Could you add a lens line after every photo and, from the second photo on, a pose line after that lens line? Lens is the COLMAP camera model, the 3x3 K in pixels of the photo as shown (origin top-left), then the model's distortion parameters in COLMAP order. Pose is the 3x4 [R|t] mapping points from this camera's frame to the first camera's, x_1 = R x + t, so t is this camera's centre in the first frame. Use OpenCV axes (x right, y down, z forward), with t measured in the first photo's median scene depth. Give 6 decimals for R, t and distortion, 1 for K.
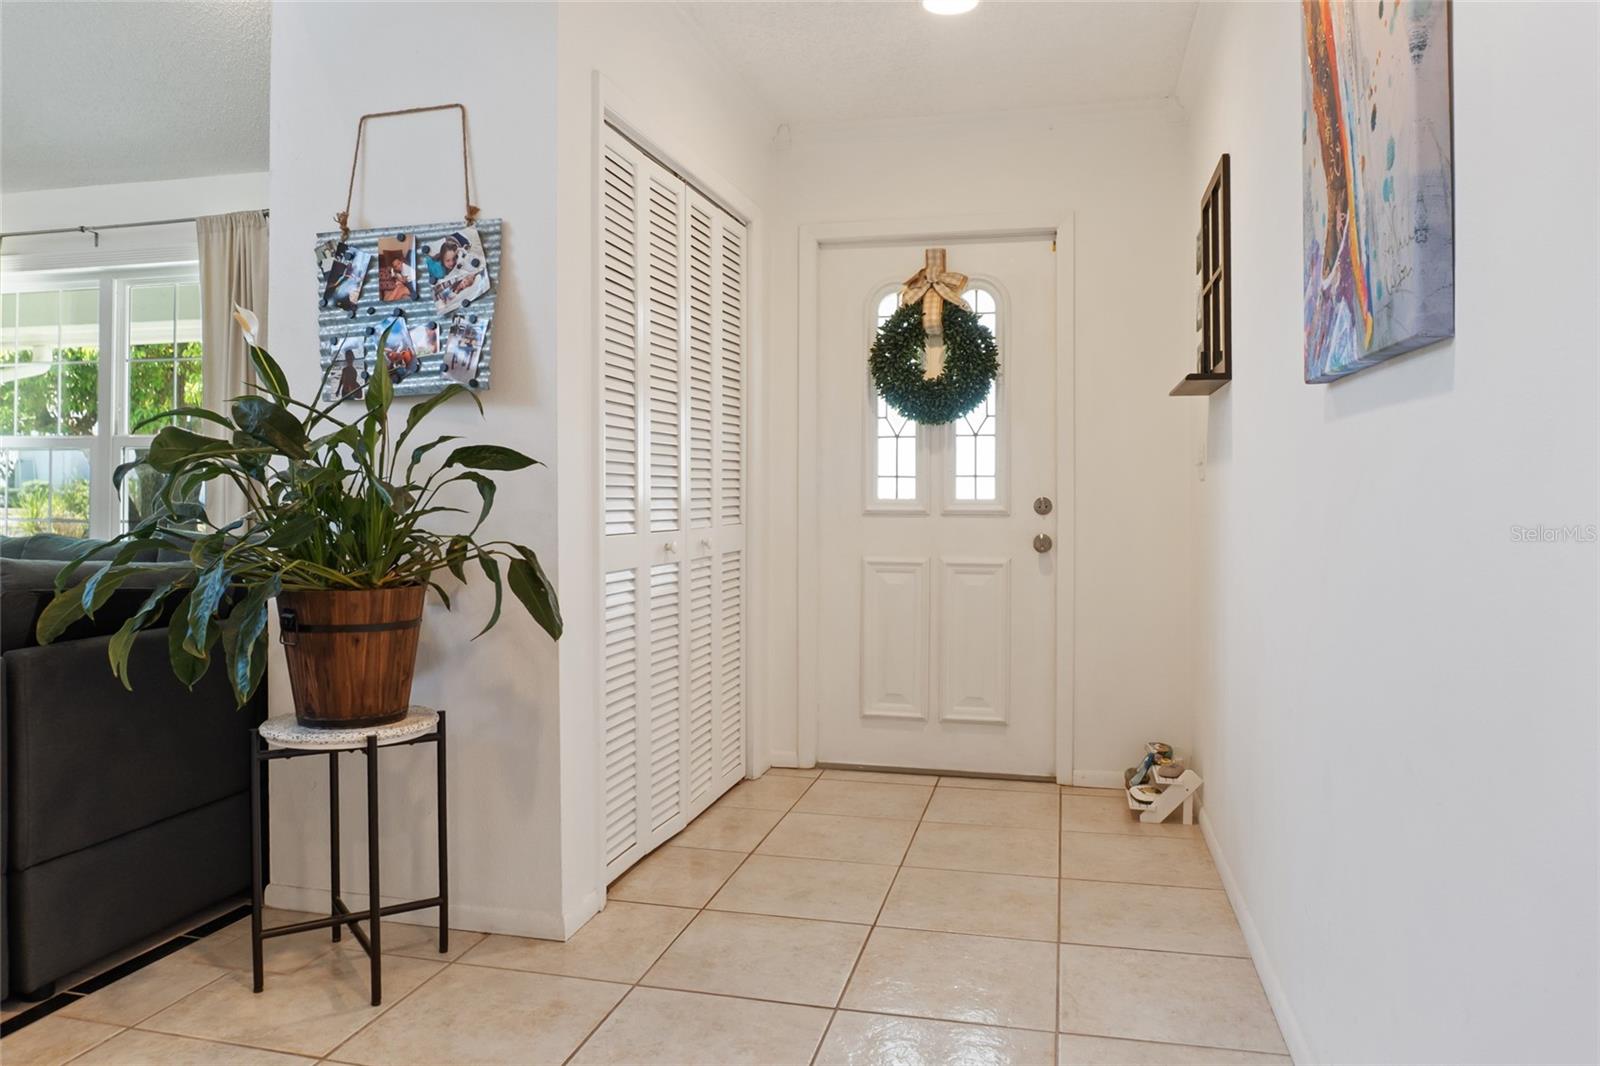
lens RADIAL K [[1079.7, 0, 795.6], [0, 1079.7, 524.0], [0, 0, 1]] dist [-0.008319, -0.006217]
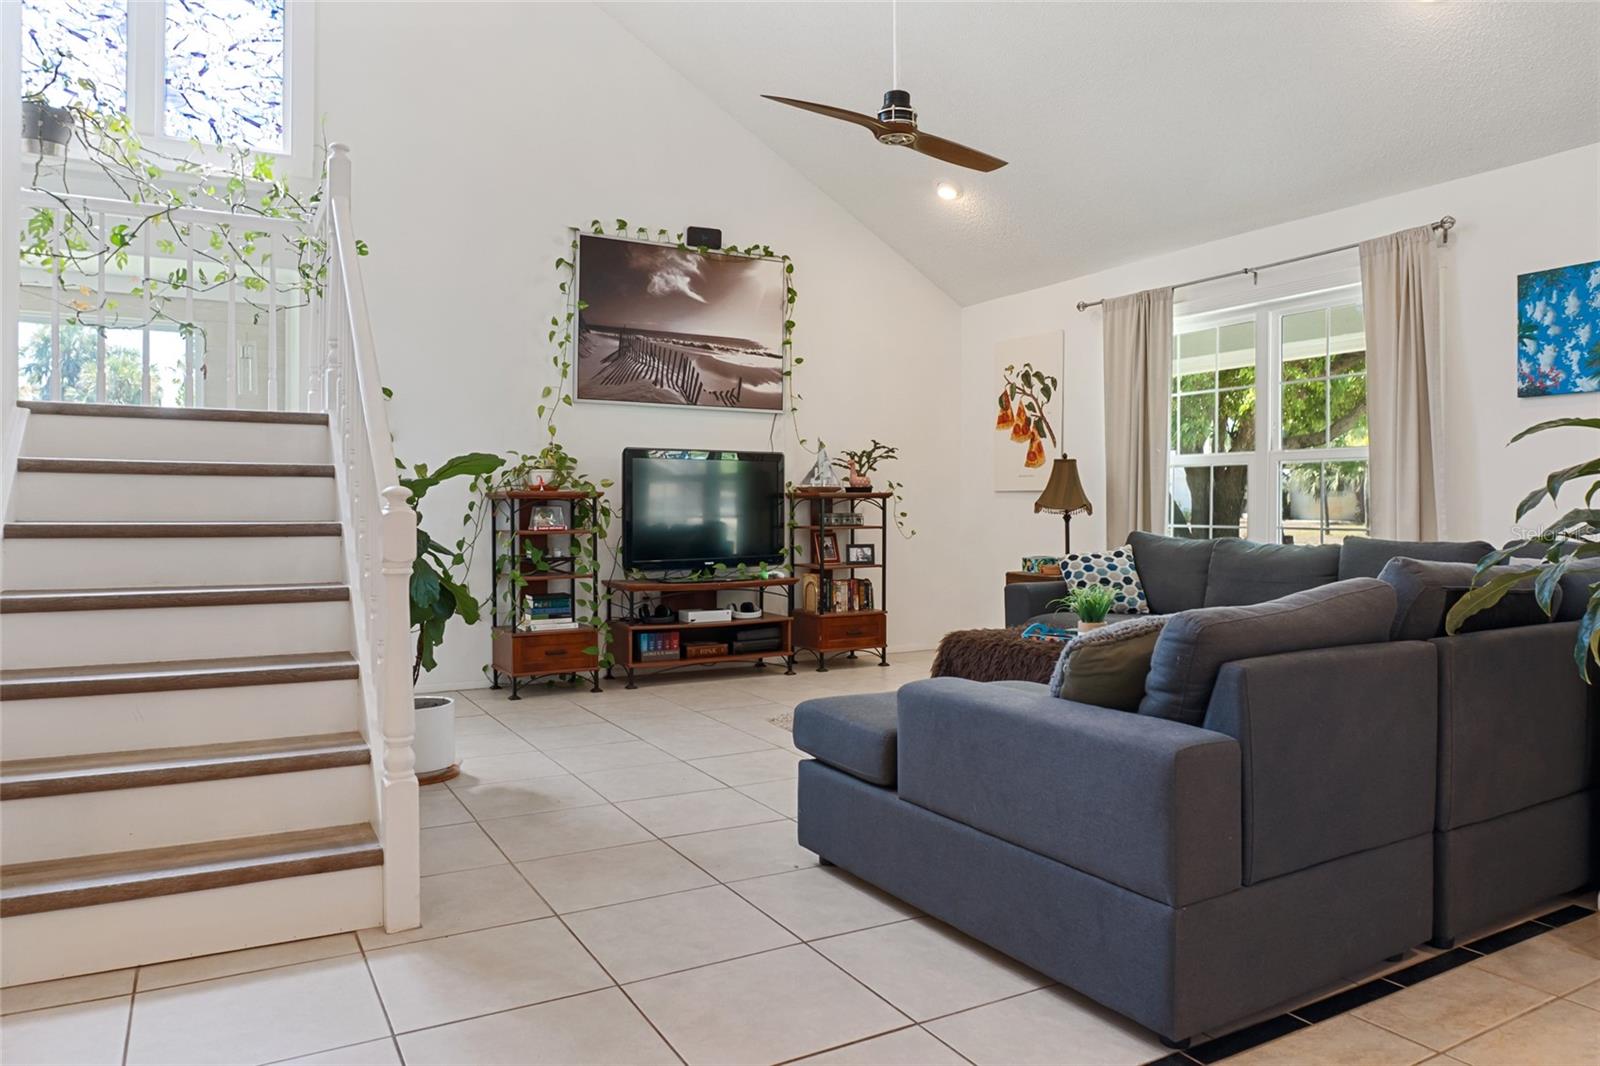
lens RADIAL K [[1079.7, 0, 807.6], [0, 1079.7, 503.1], [0, 0, 1]] dist [-0.008319, -0.006217]
pose [[0.693115, -0.014934, -0.720672, -0.300687], [-0.000932, 0.999766, -0.021613, -0.002248], [0.720826, 0.015652, 0.692939, -0.247474]]
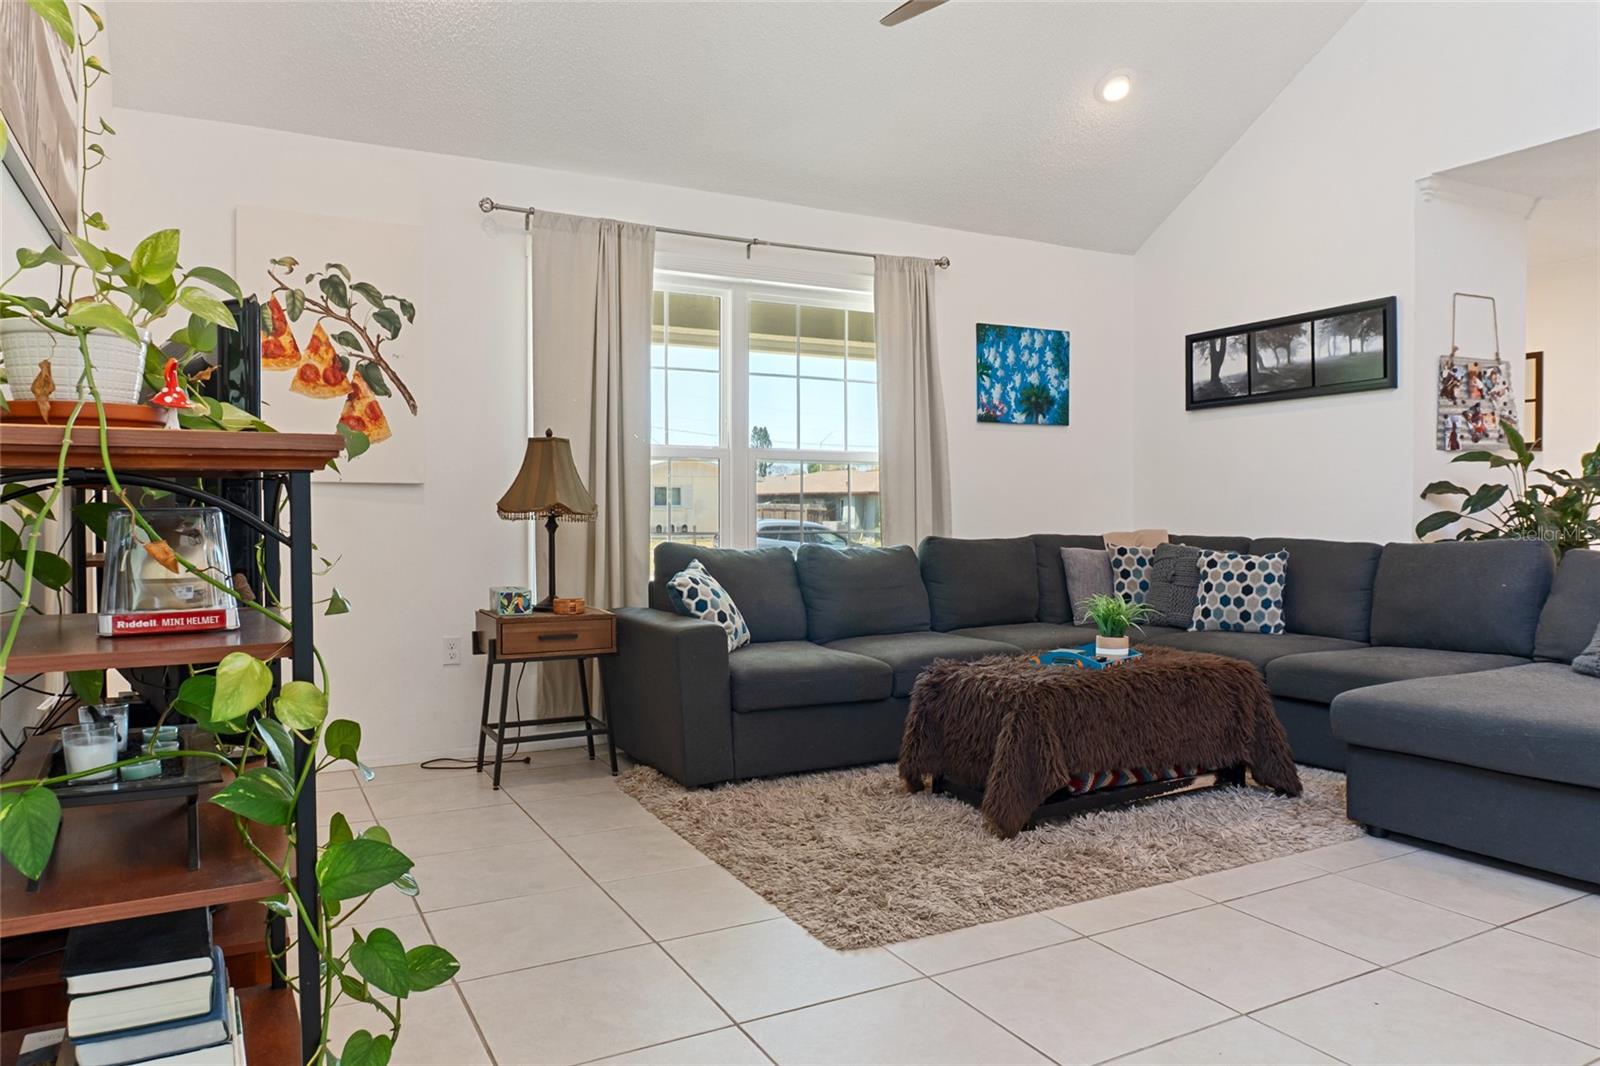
lens RADIAL K [[1079.7, 0, 795.3], [0, 1079.7, 540.2], [0, 0, 1]] dist [-0.008319, -0.006217]
pose [[0.738383, -0.030716, 0.673682, -2.464388], [0.022066, 0.999528, 0.021388, -0.026939], [-0.674020, -0.000927, 0.738712, 0.413116]]
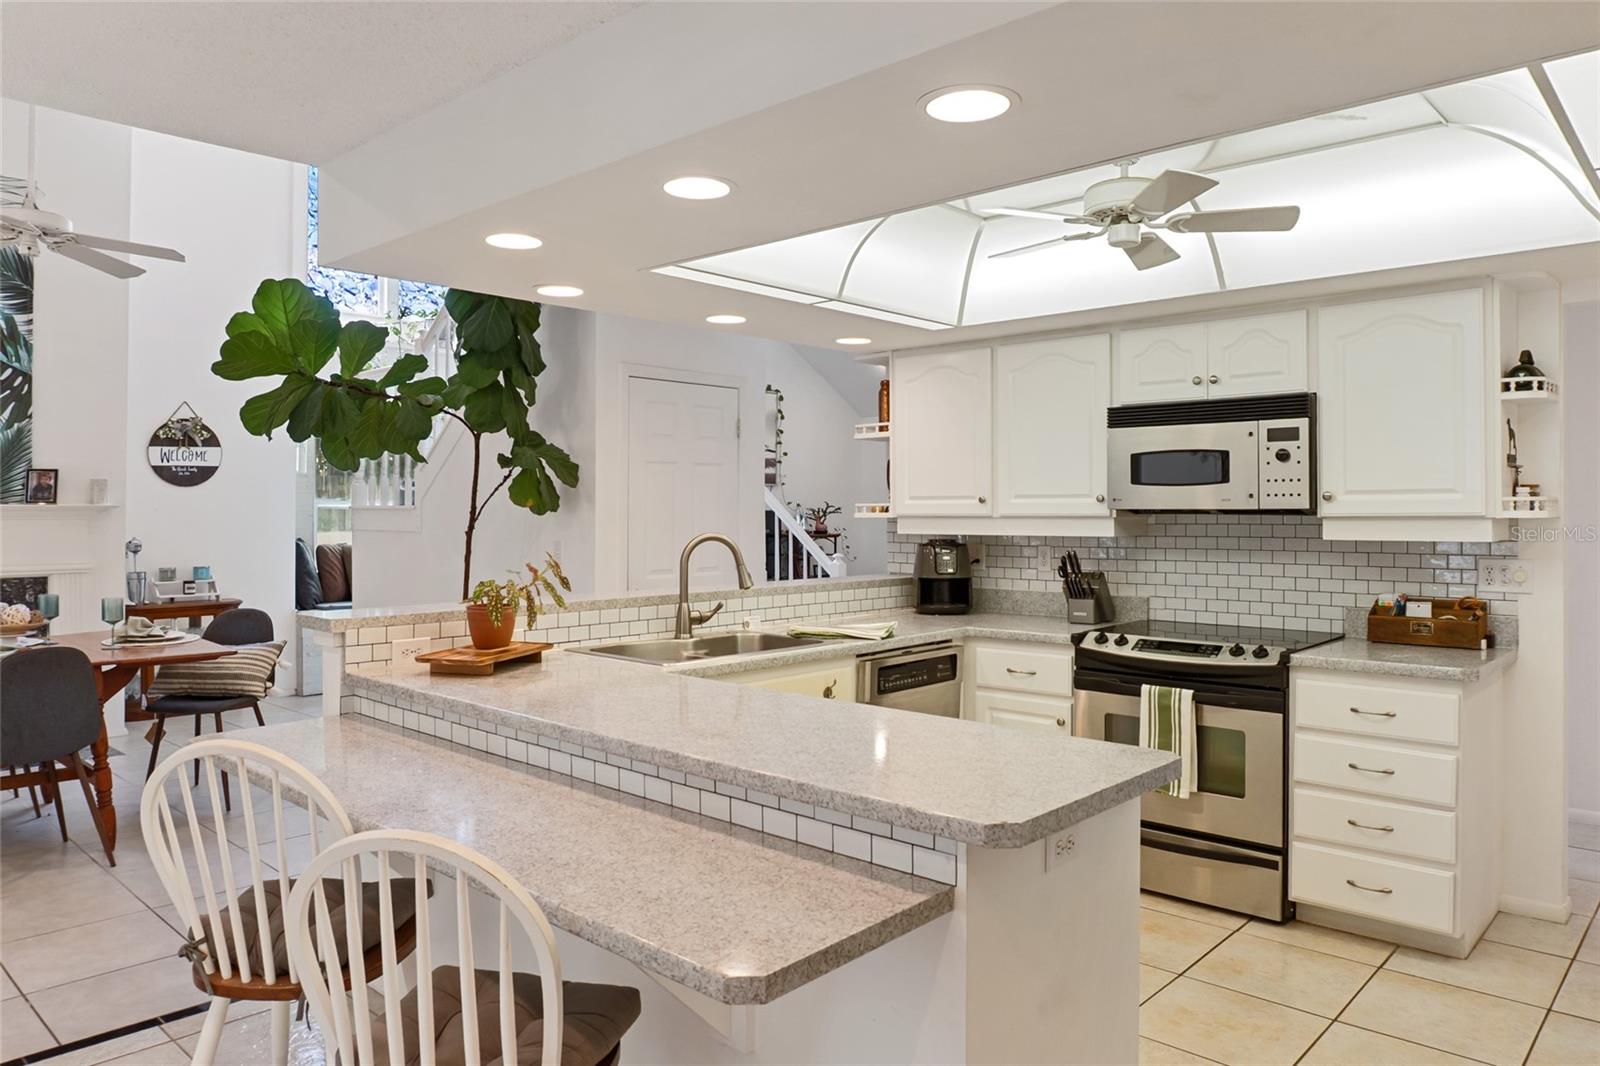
lens RADIAL K [[1079.7, 0, 799.6], [0, 1079.7, 532.4], [0, 0, 1]] dist [-0.008319, -0.006217]
pose [[0.881062, -0.009819, -0.472899, -0.096997], [0.002870, 0.999877, -0.015414, -0.023742], [0.472992, 0.012224, 0.880982, -2.295577]]
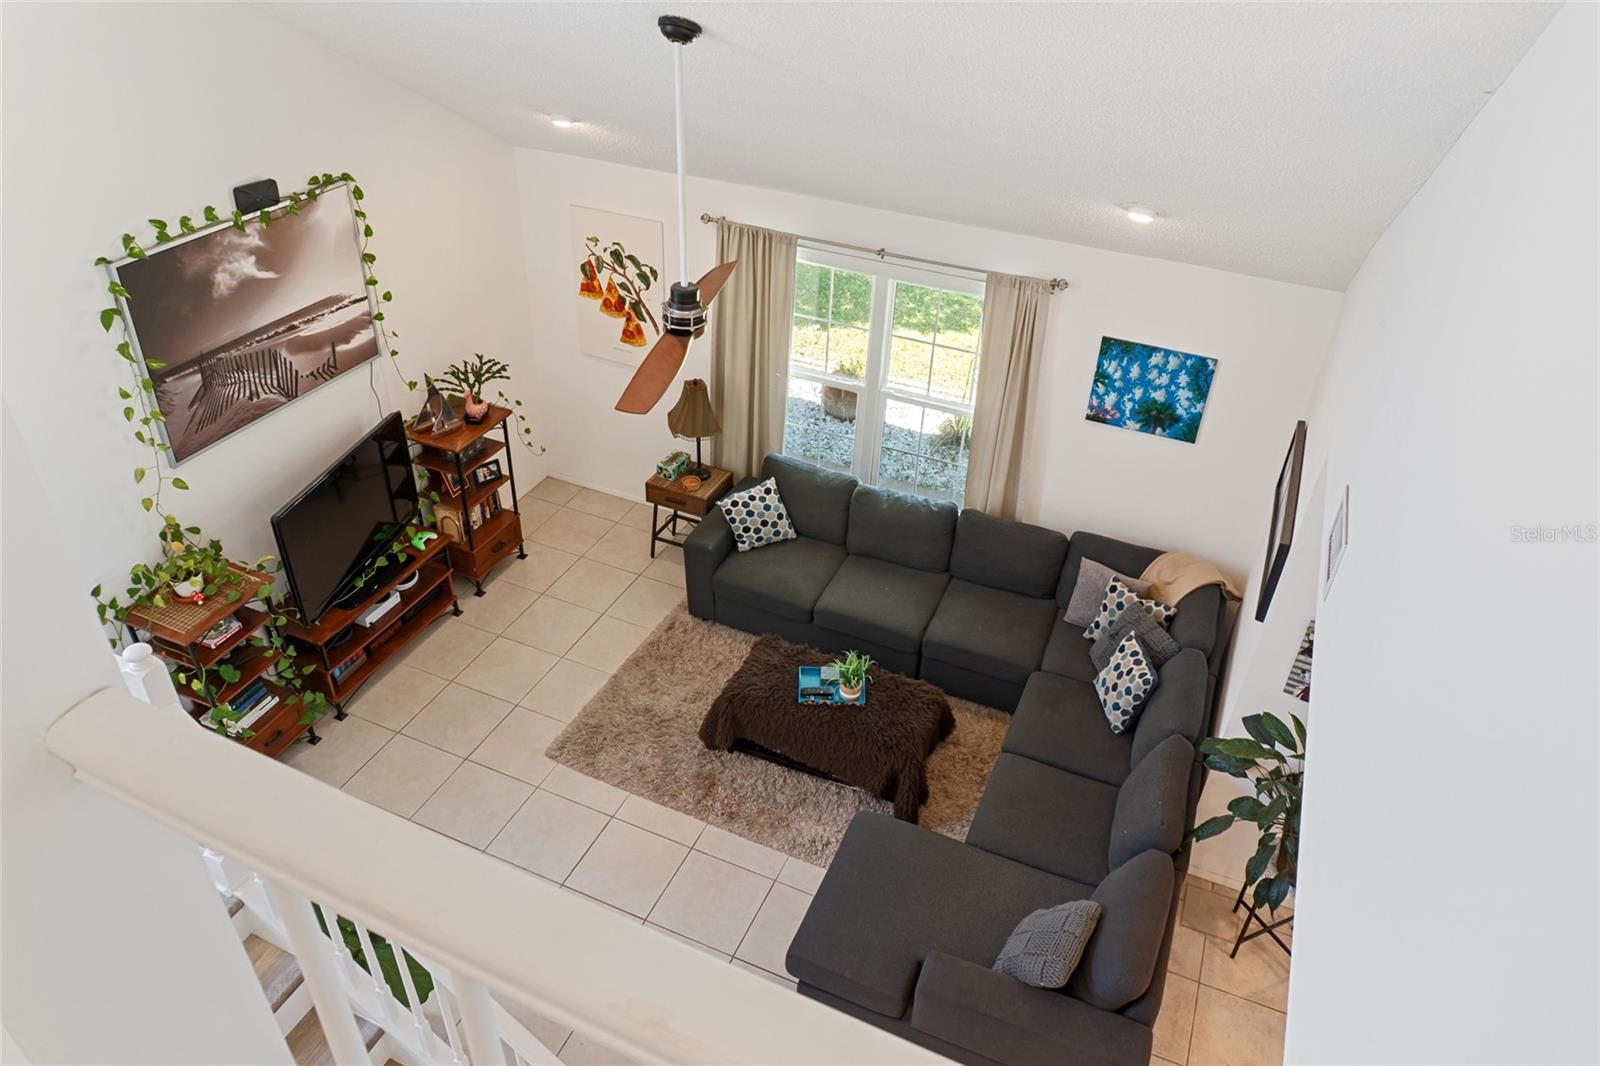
lens RADIAL K [[1079.7, 0, 794.3], [0, 1079.7, 535.6], [0, 0, 1]] dist [-0.008319, -0.006217]
pose [[0.986907, 0.108956, -0.118925, -1.066619], [-0.023936, 0.828107, 0.560058, -1.304941], [0.159504, -0.549879, 0.819873, -0.429100]]
